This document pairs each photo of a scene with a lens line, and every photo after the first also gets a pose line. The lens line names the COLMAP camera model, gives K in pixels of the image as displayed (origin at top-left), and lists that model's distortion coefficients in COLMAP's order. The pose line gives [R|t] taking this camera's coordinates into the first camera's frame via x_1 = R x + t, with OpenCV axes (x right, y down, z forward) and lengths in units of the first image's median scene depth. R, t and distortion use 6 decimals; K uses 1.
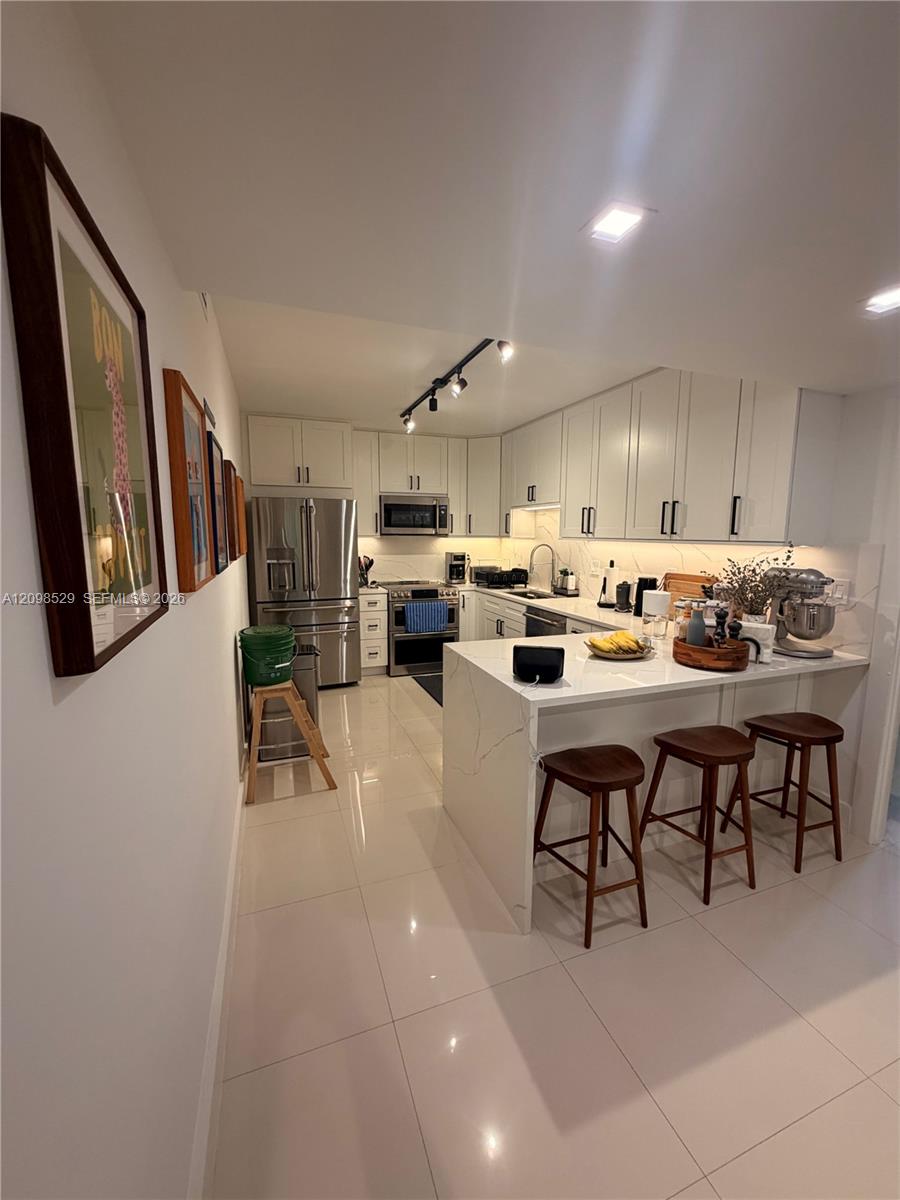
lens RADIAL K [[479.9, 0, 448.7], [0, 479.9, 596.6], [0, 0, 1]] dist [-0.001089, 0.000346]
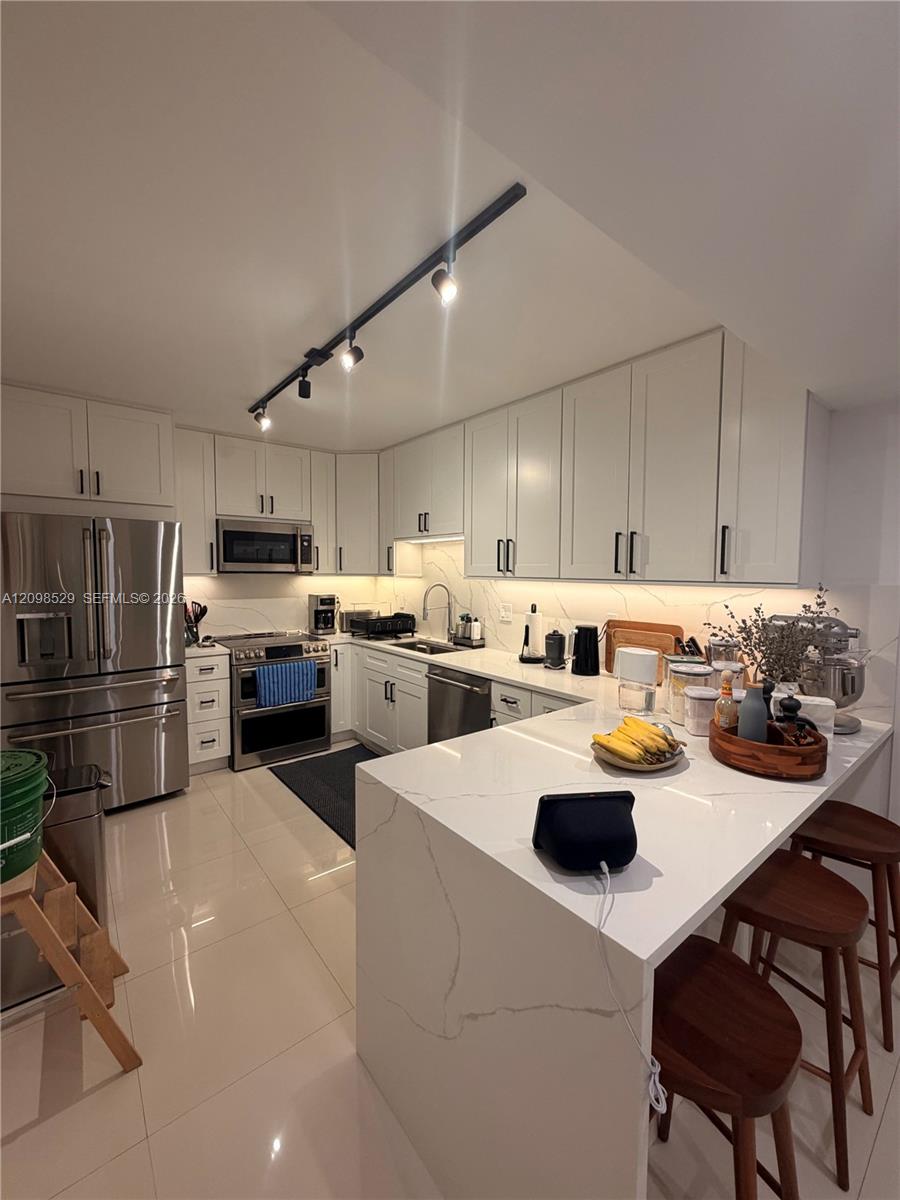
lens RADIAL K [[479.9, 0, 448.7], [0, 479.9, 596.6], [0, 0, 1]] dist [-0.001089, 0.000346]
pose [[0.948118, -0.016019, 0.317514, -0.046487], [0.039845, 0.996842, -0.068686, -0.031855], [-0.315411, 0.077774, 0.945763, 0.226929]]
